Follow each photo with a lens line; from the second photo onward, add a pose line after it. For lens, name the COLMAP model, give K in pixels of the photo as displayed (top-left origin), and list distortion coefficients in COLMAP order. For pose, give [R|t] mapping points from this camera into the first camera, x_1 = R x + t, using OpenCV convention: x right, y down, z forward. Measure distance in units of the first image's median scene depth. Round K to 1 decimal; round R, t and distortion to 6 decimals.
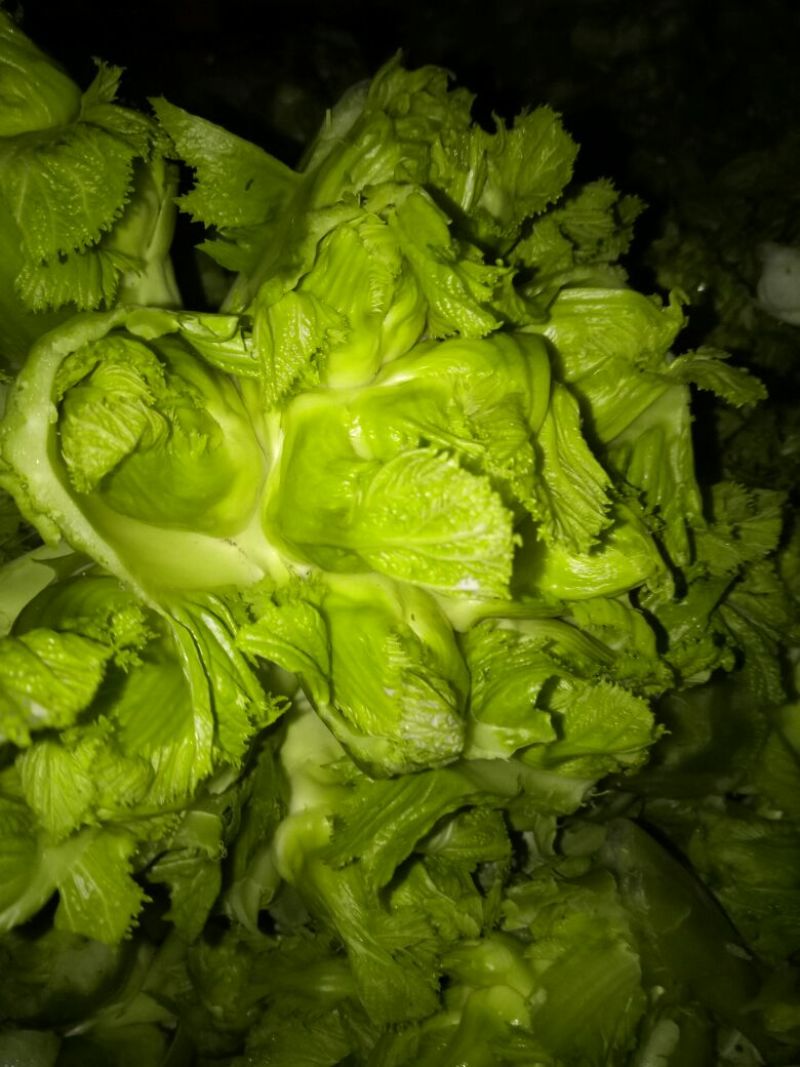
lens RADIAL K [[836.8, 0, 400.0], [0, 836.8, 533.5], [0, 0, 1]] dist [-0.007473, -0.001191]
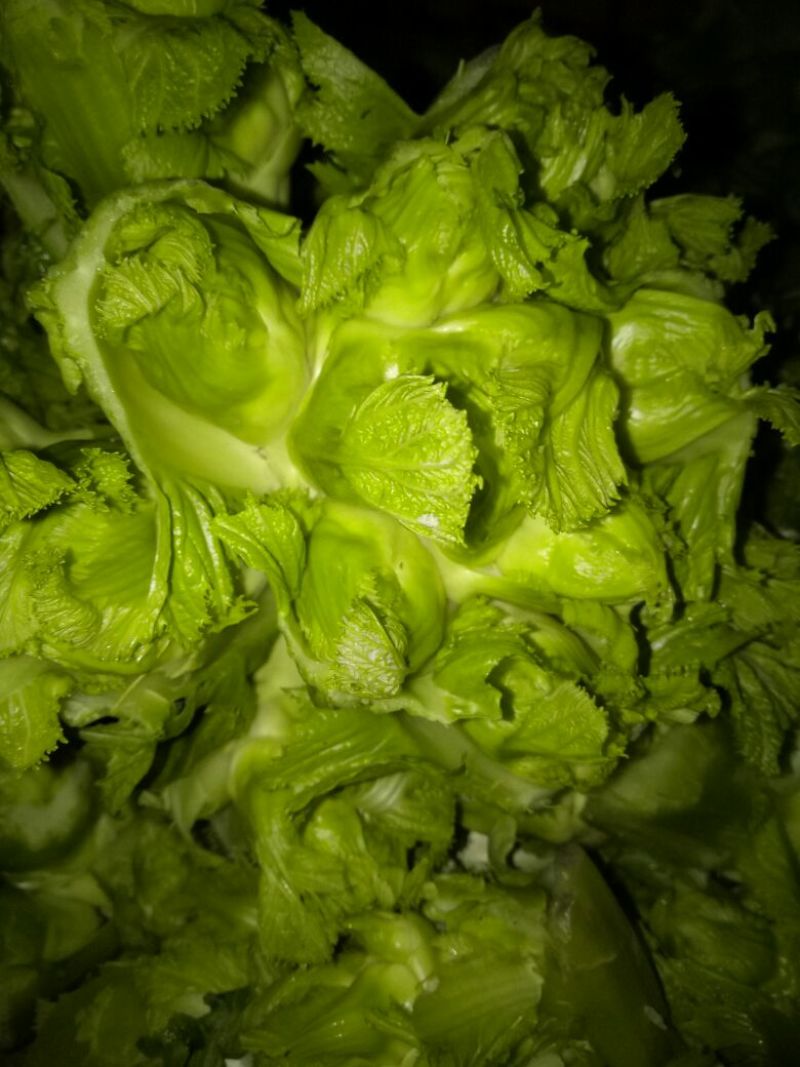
lens RADIAL K [[846.3, 0, 400.0], [0, 846.3, 533.5], [0, 0, 1]] dist [-0.016963, -0.007504]
pose [[0.954552, 0.267751, -0.130923, 0.141458], [-0.269375, 0.963020, 0.005477, 0.061363], [0.127548, 0.030039, 0.991377, 0.005621]]
